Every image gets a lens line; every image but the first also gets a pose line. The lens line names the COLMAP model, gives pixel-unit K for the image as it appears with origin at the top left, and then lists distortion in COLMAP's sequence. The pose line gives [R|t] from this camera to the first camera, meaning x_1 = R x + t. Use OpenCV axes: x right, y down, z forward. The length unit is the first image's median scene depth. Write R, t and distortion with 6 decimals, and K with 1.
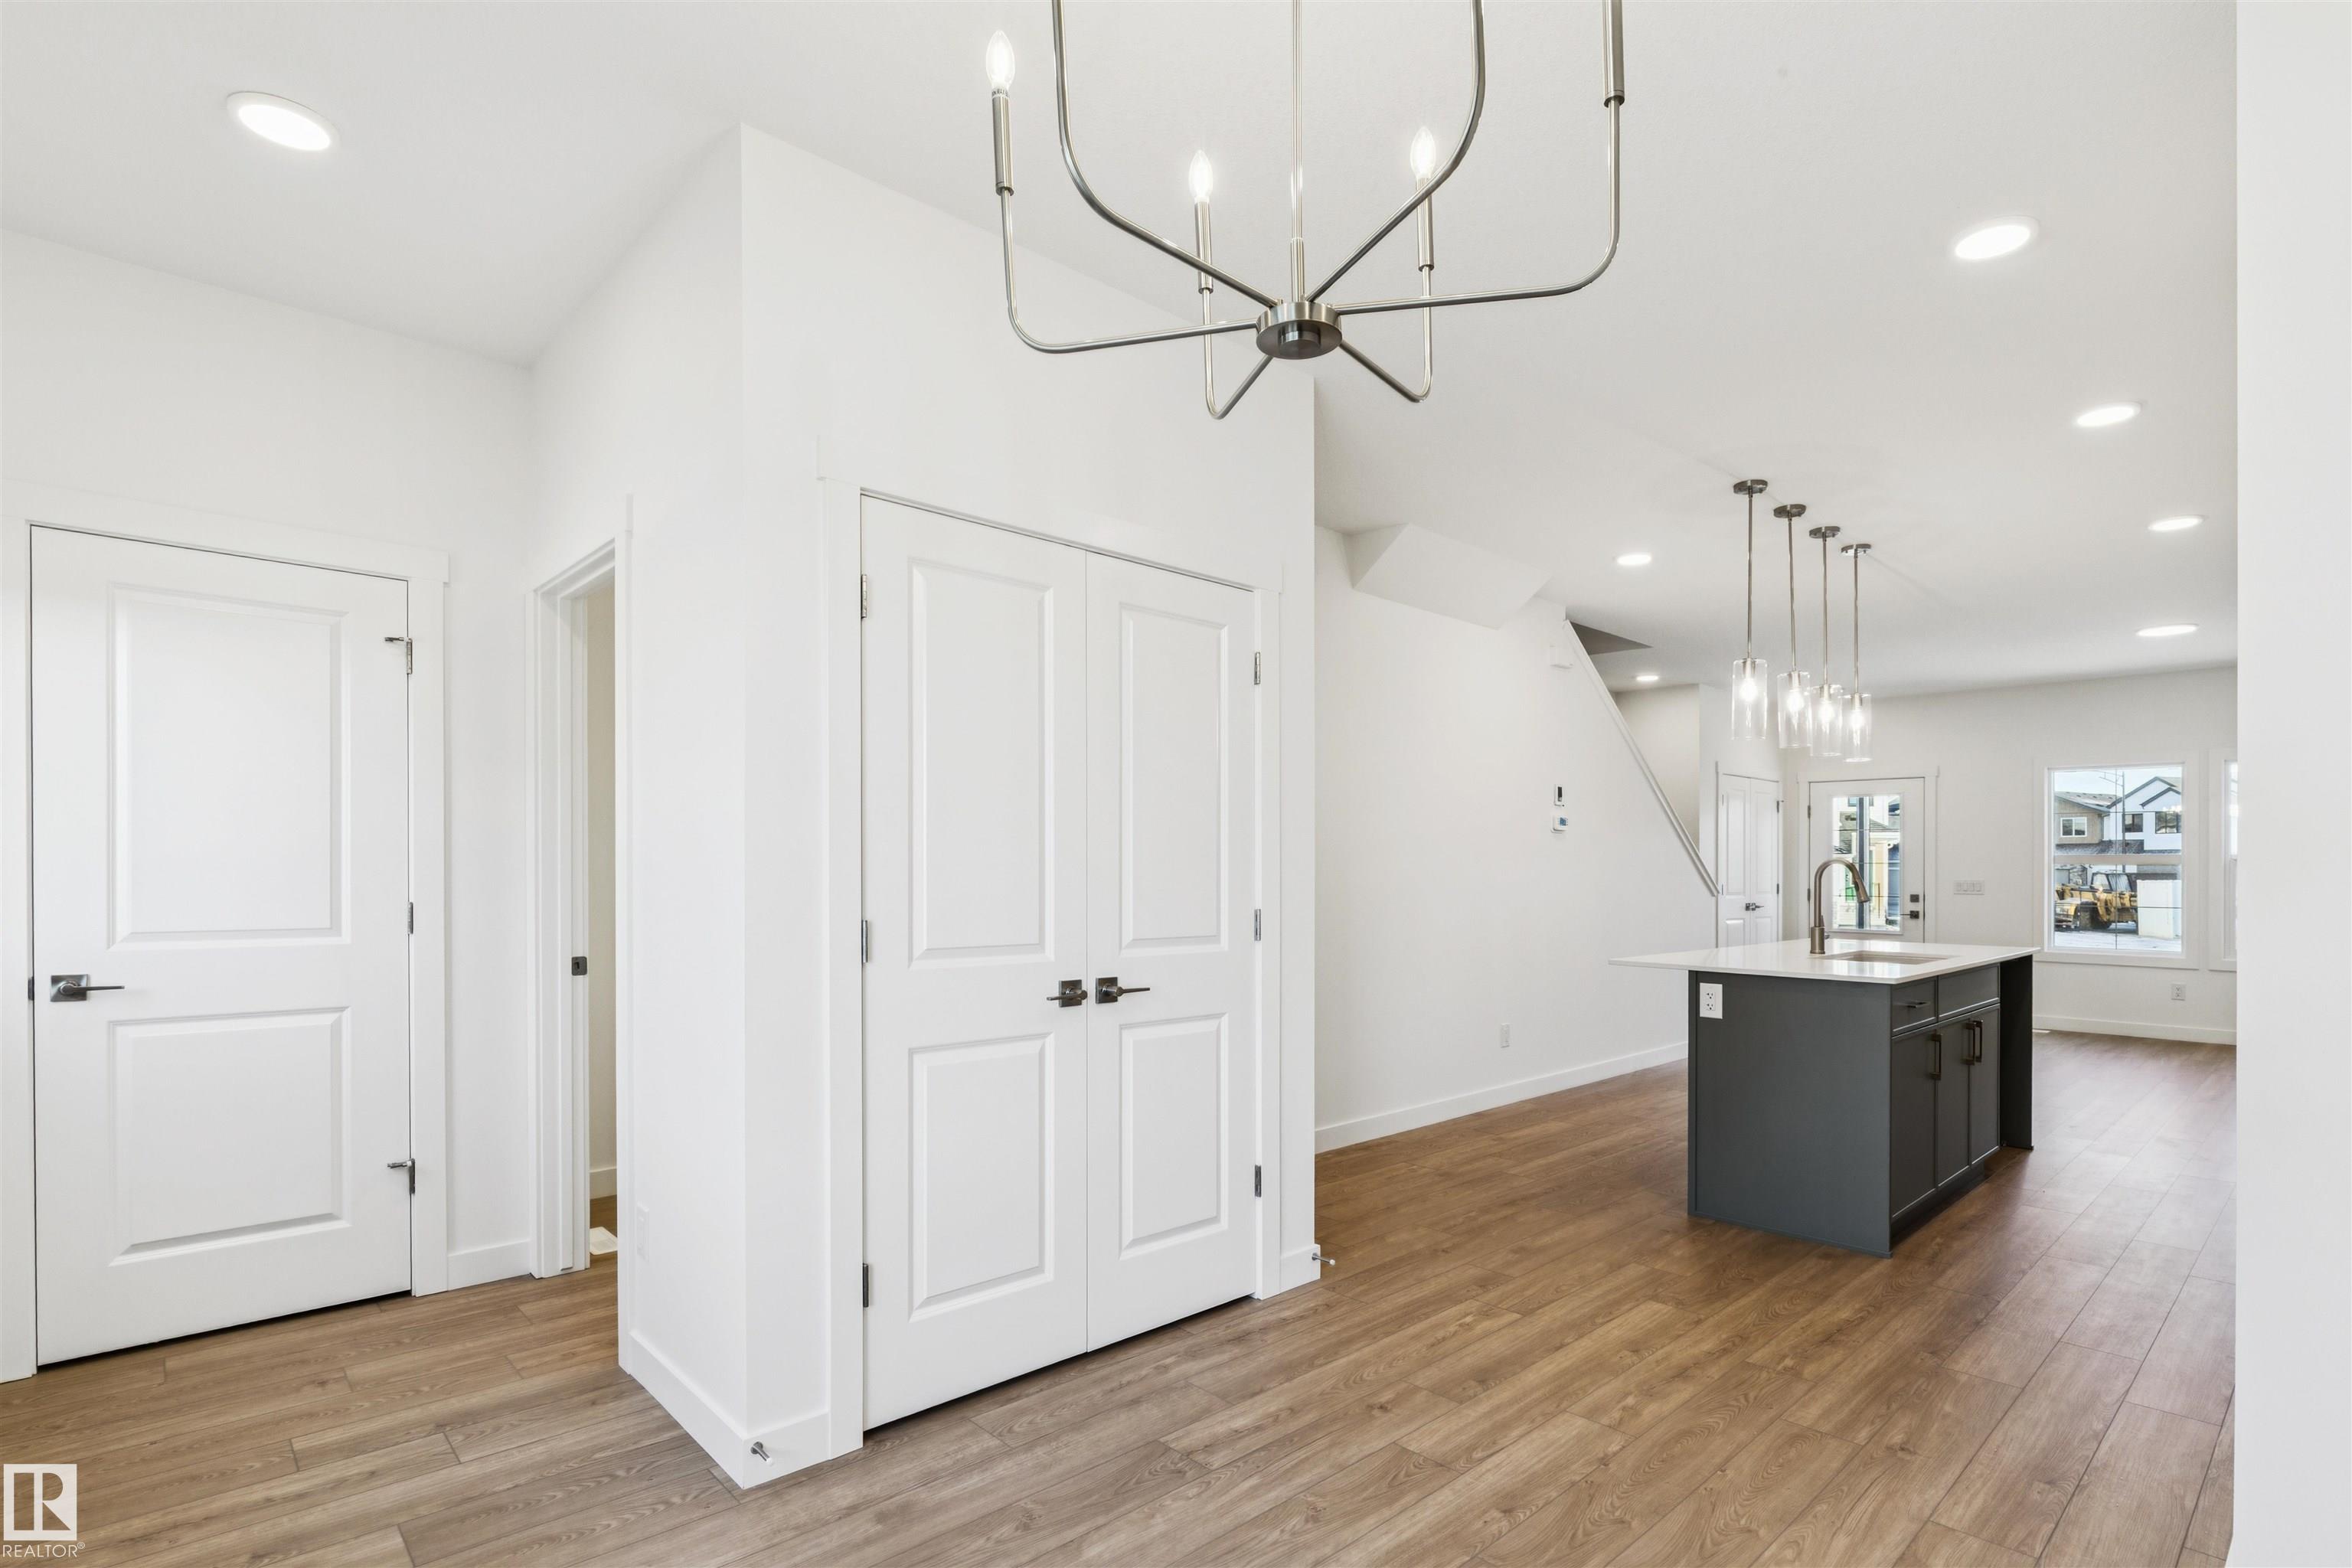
lens RADIAL K [[1125.3, 0, 1201.1], [0, 1125.3, 859.8], [0, 0, 1]] dist [-0.004383, -0.001879]
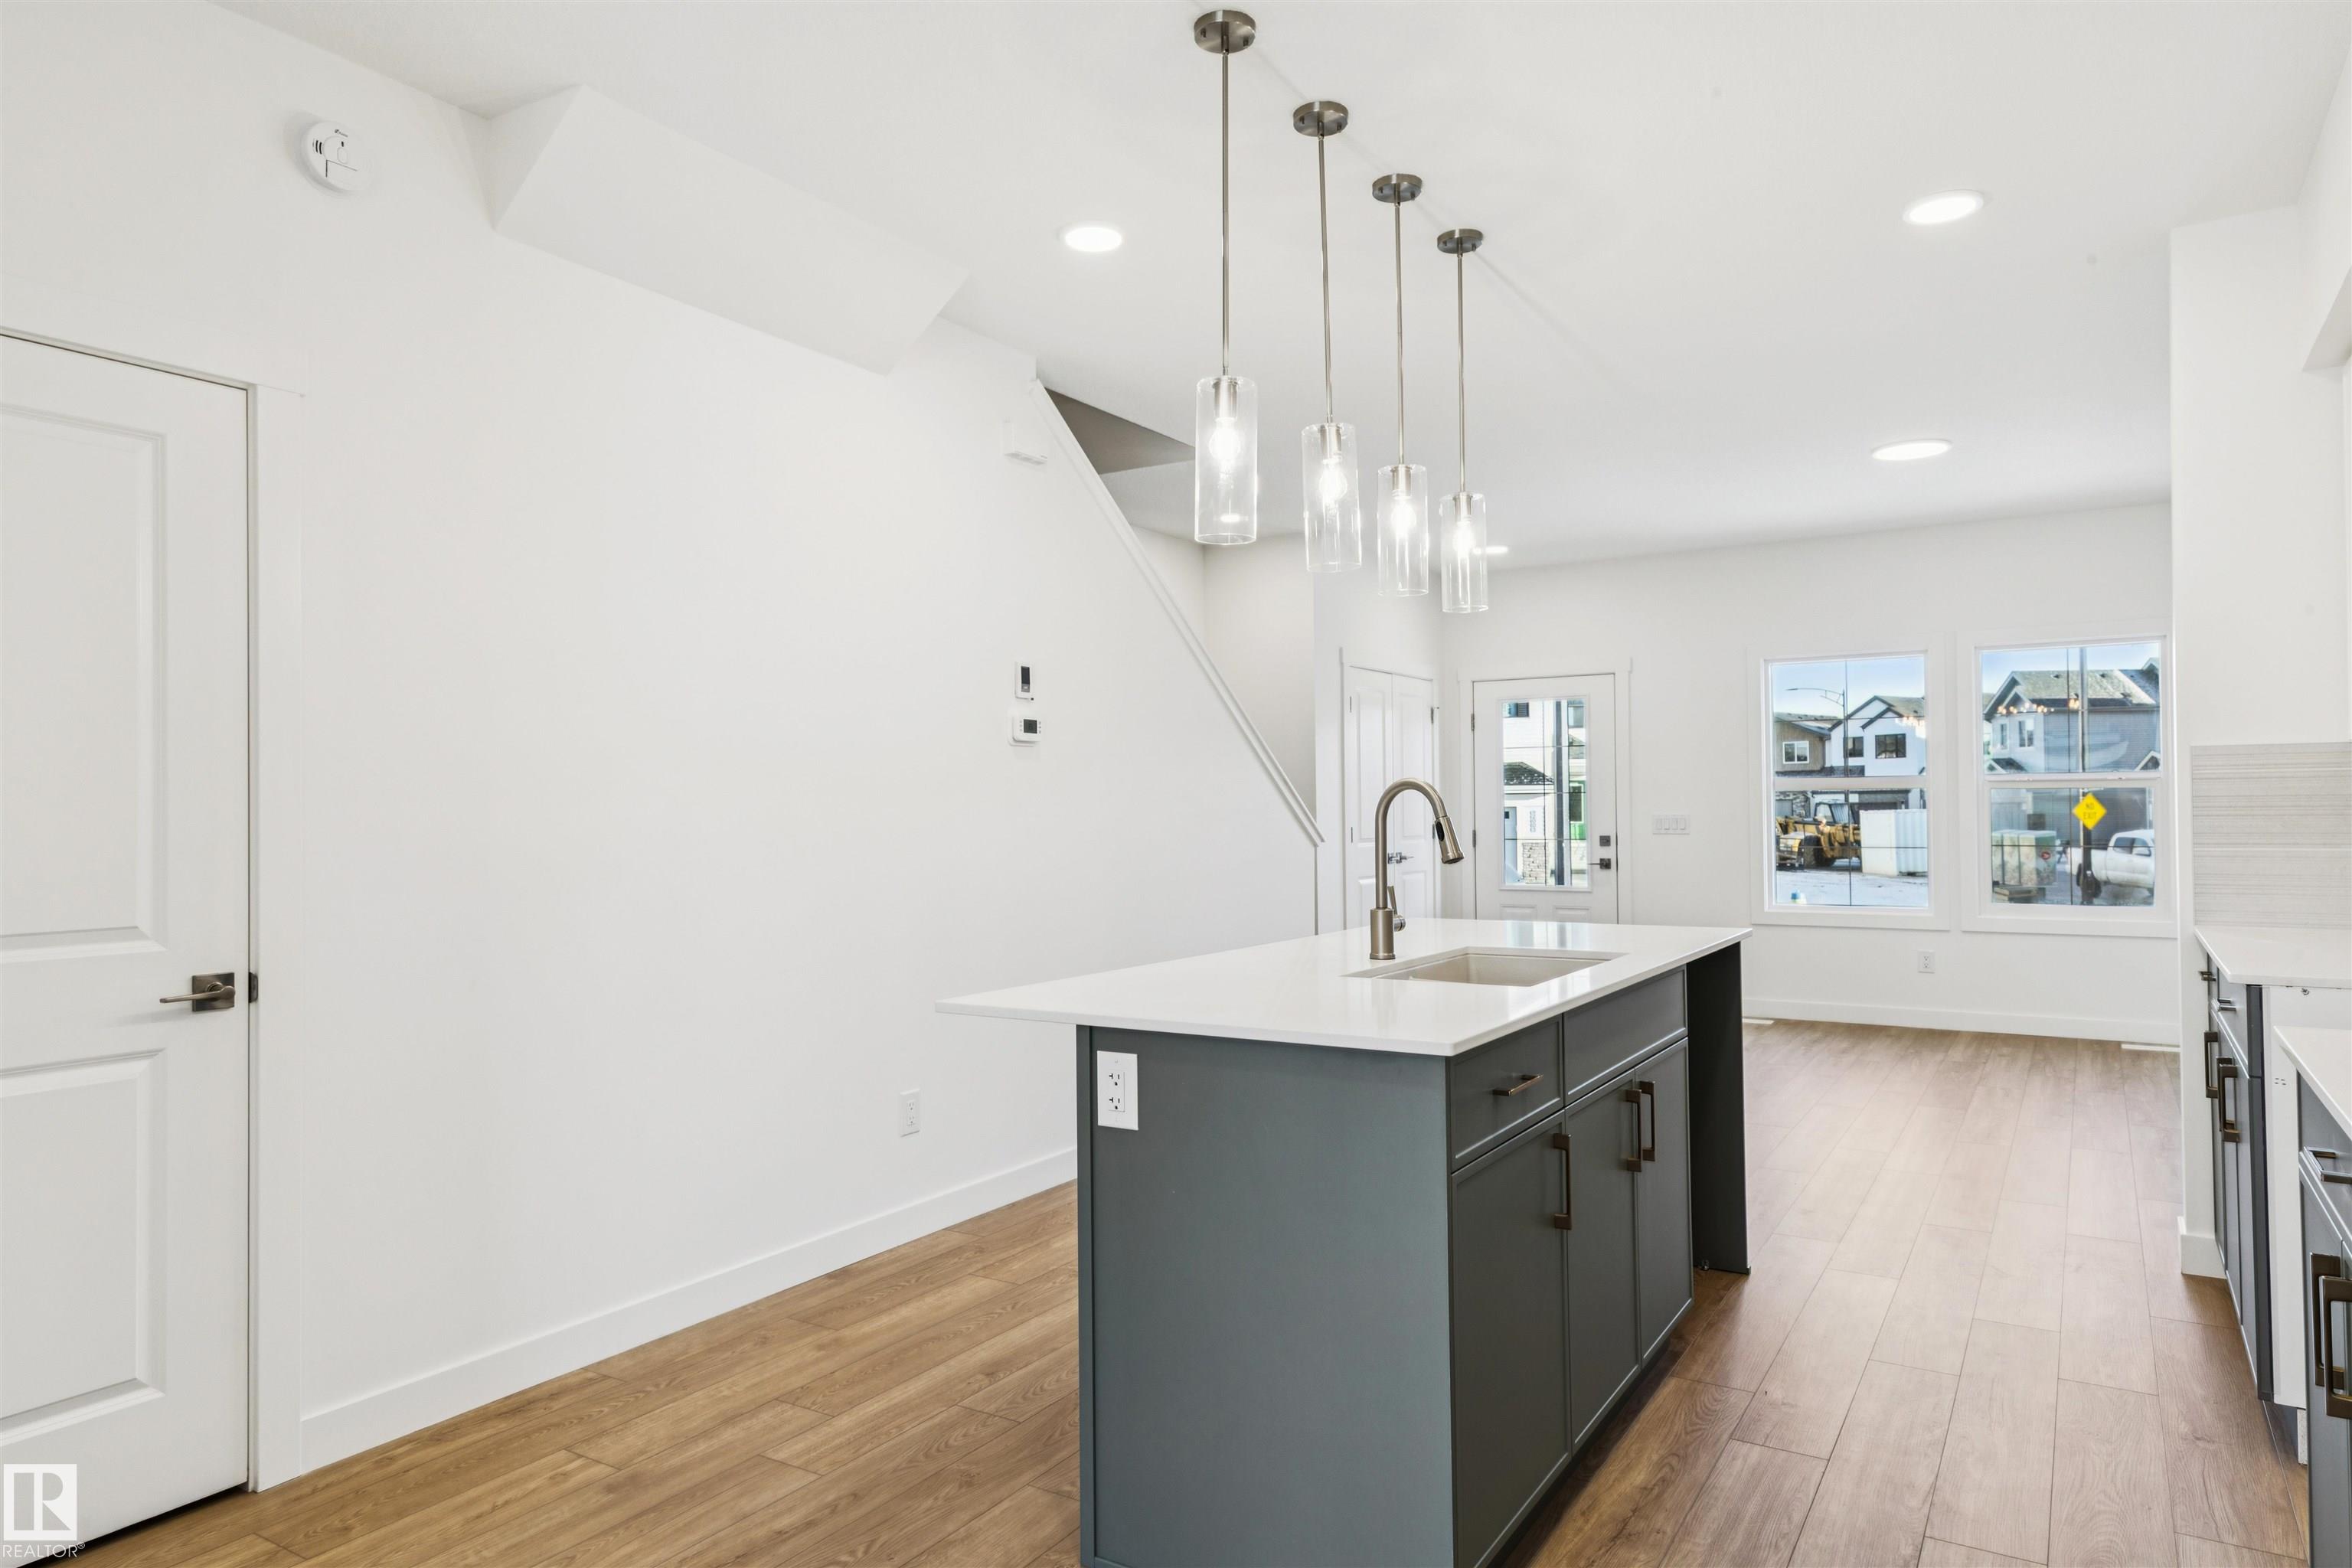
lens RADIAL K [[1433.4, 0, 1176.8], [0, 1433.4, 798.3], [0, 0, 1]] dist [0.036752, 0.000209]
pose [[0.967395, -0.015772, 0.252780, 0.228806], [0.016577, 0.999862, -0.001057, 0.005339], [-0.252728, 0.005213, 0.967523, 0.296003]]
